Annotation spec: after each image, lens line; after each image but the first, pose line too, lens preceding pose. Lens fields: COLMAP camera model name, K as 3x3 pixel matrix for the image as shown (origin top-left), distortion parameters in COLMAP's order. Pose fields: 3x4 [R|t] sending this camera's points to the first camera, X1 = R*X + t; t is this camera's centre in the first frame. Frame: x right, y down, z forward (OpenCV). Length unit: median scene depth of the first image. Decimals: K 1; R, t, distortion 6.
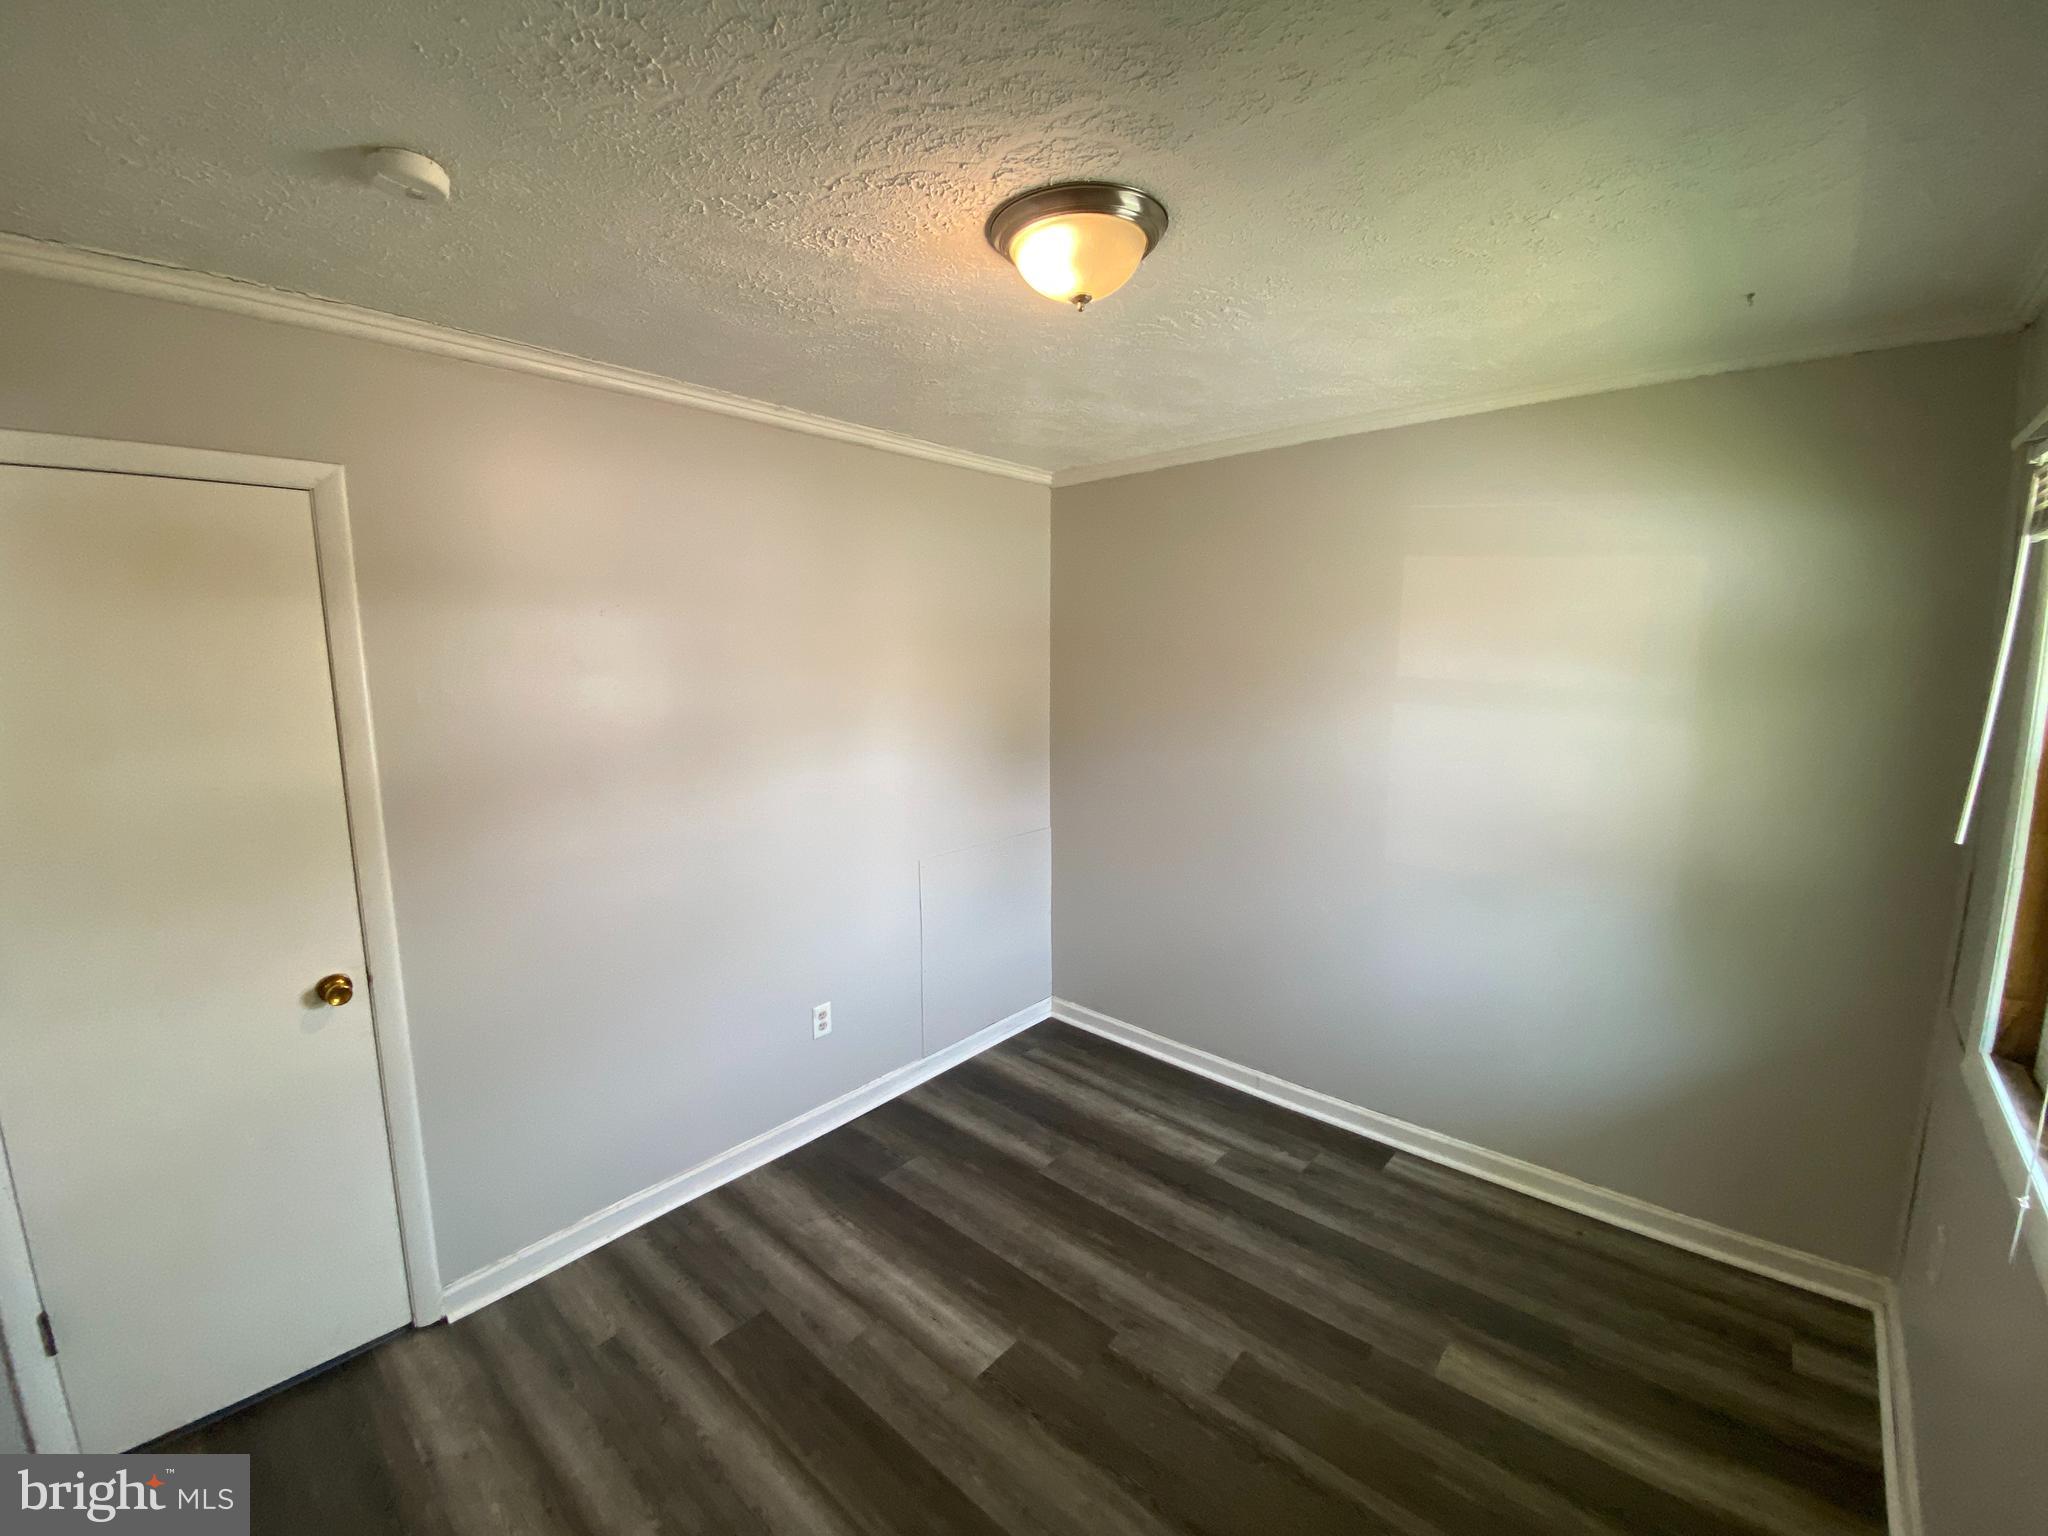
lens RADIAL K [[872.6, 0, 1026.9], [0, 872.6, 765.4], [0, 0, 1]] dist [0.015229, -0.000086]
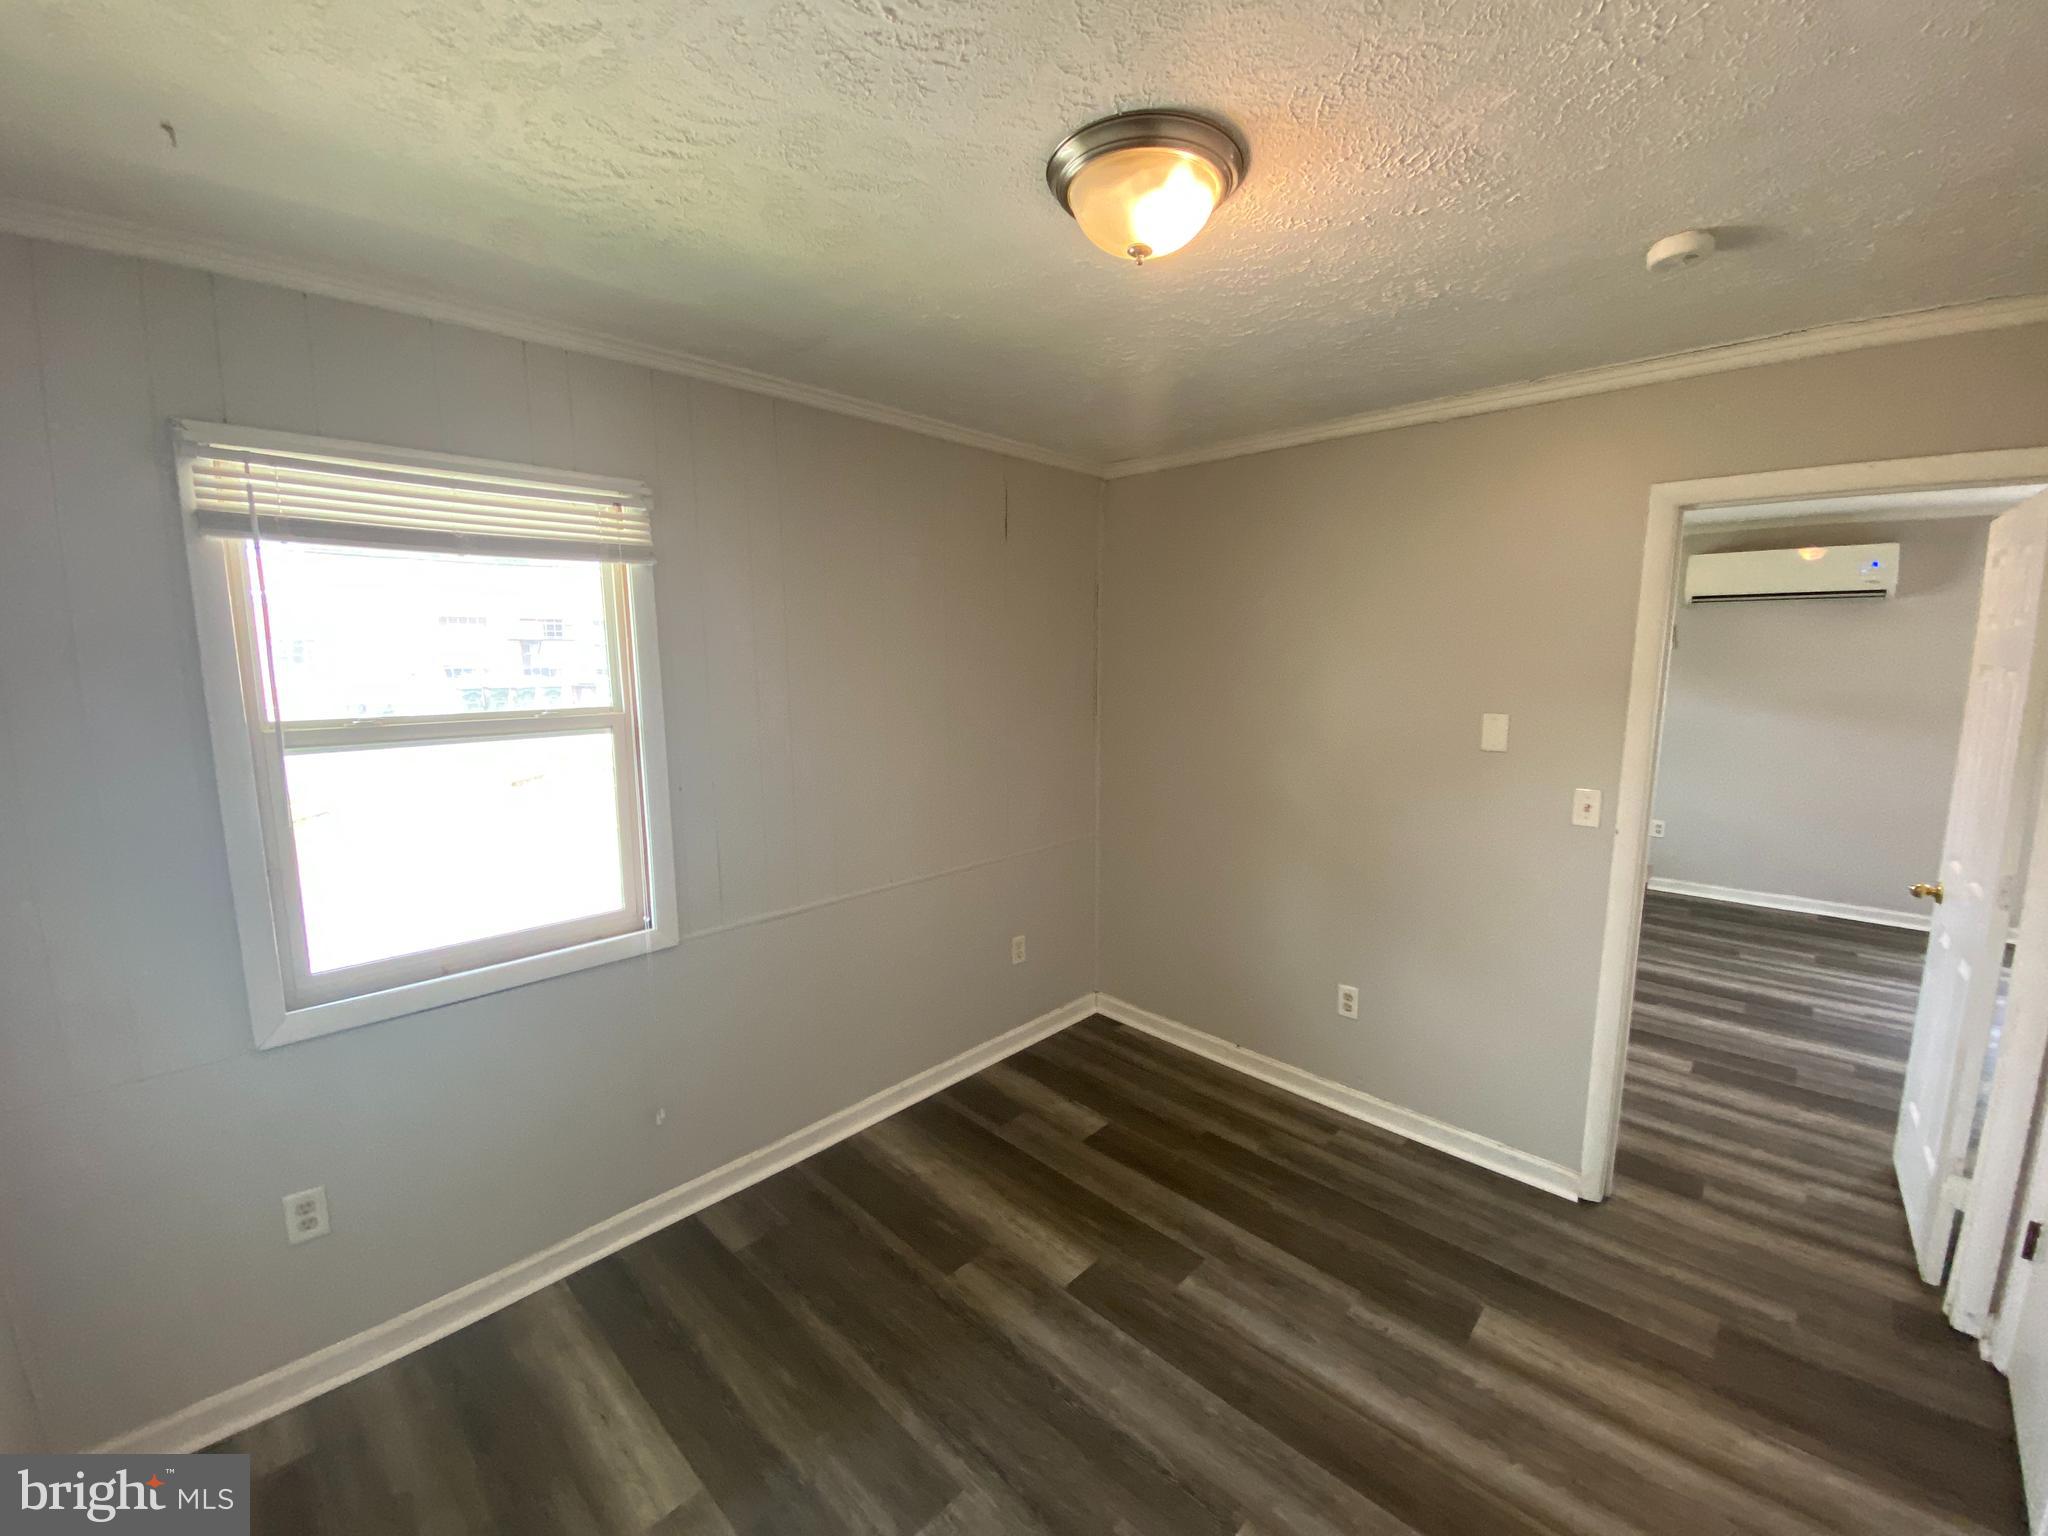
lens RADIAL K [[850.0, 0, 1030.9], [0, 850.0, 768.6], [0, 0, 1]] dist [0.013947, -0.002599]
pose [[-0.999252, 0.003597, 0.038497, 0.099393], [0.013733, 0.963764, 0.266403, -0.185316], [-0.036143, 0.266733, -0.963093, 1.459270]]
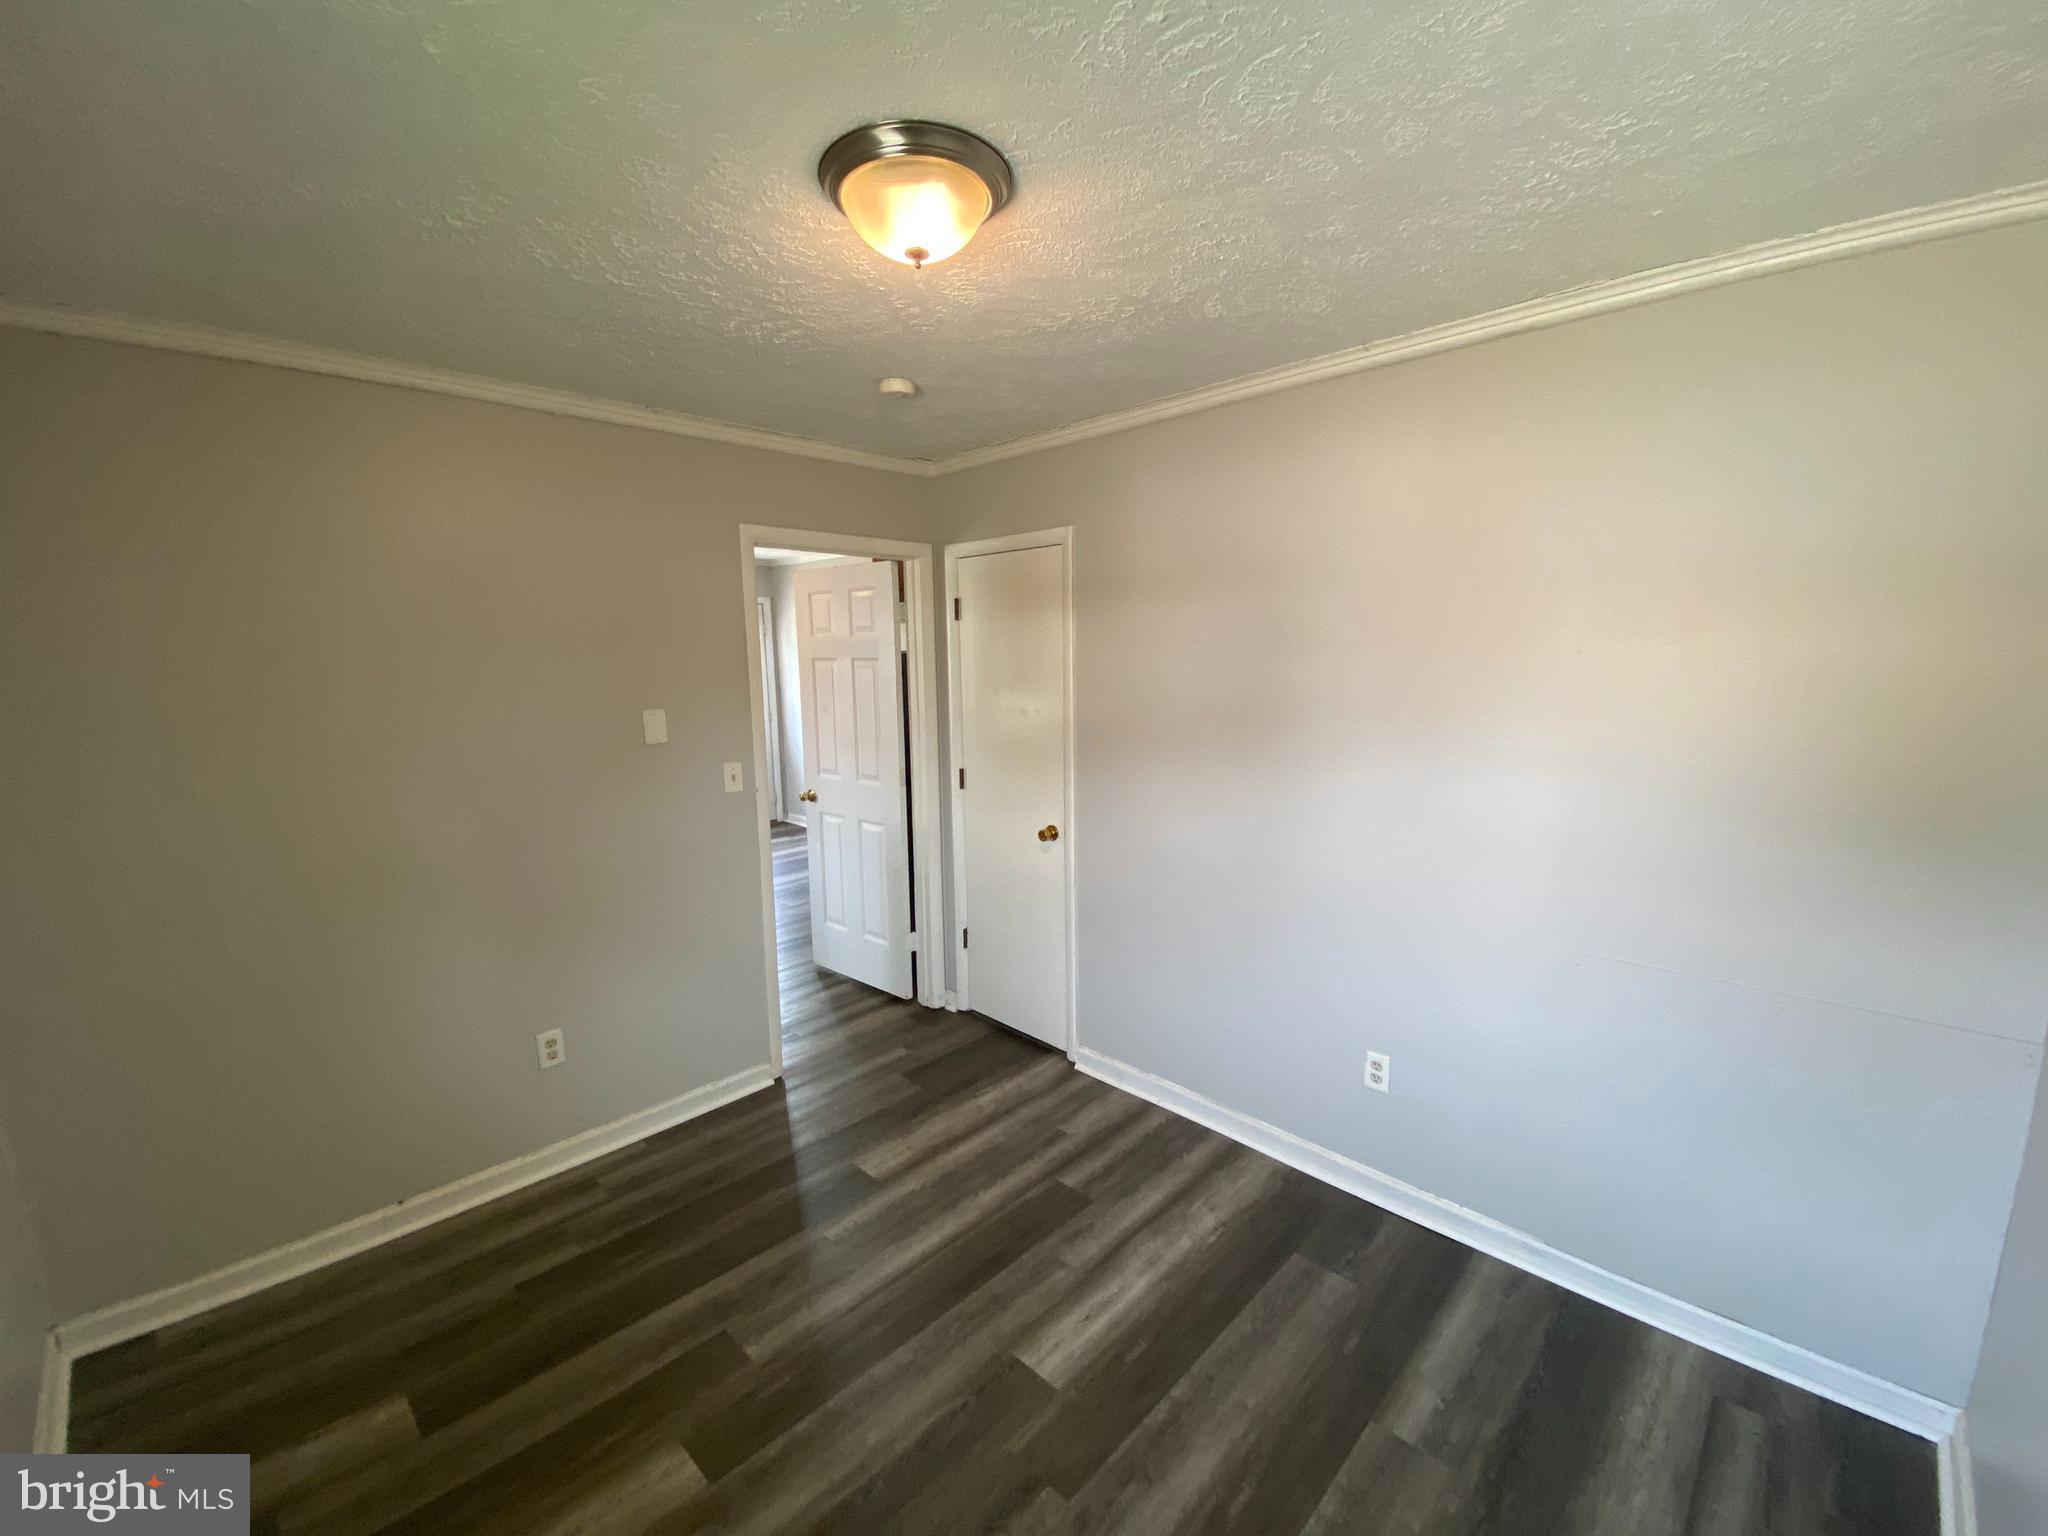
lens RADIAL K [[850.0, 0, 1020.5], [0, 850.0, 768.4], [0, 0, 1]] dist [0.013947, -0.002599]
pose [[-0.057770, 0.153291, -0.986491, 0.747558], [-0.118260, 0.980133, 0.159229, -0.116724], [0.991301, 0.125861, -0.038494, 0.880268]]
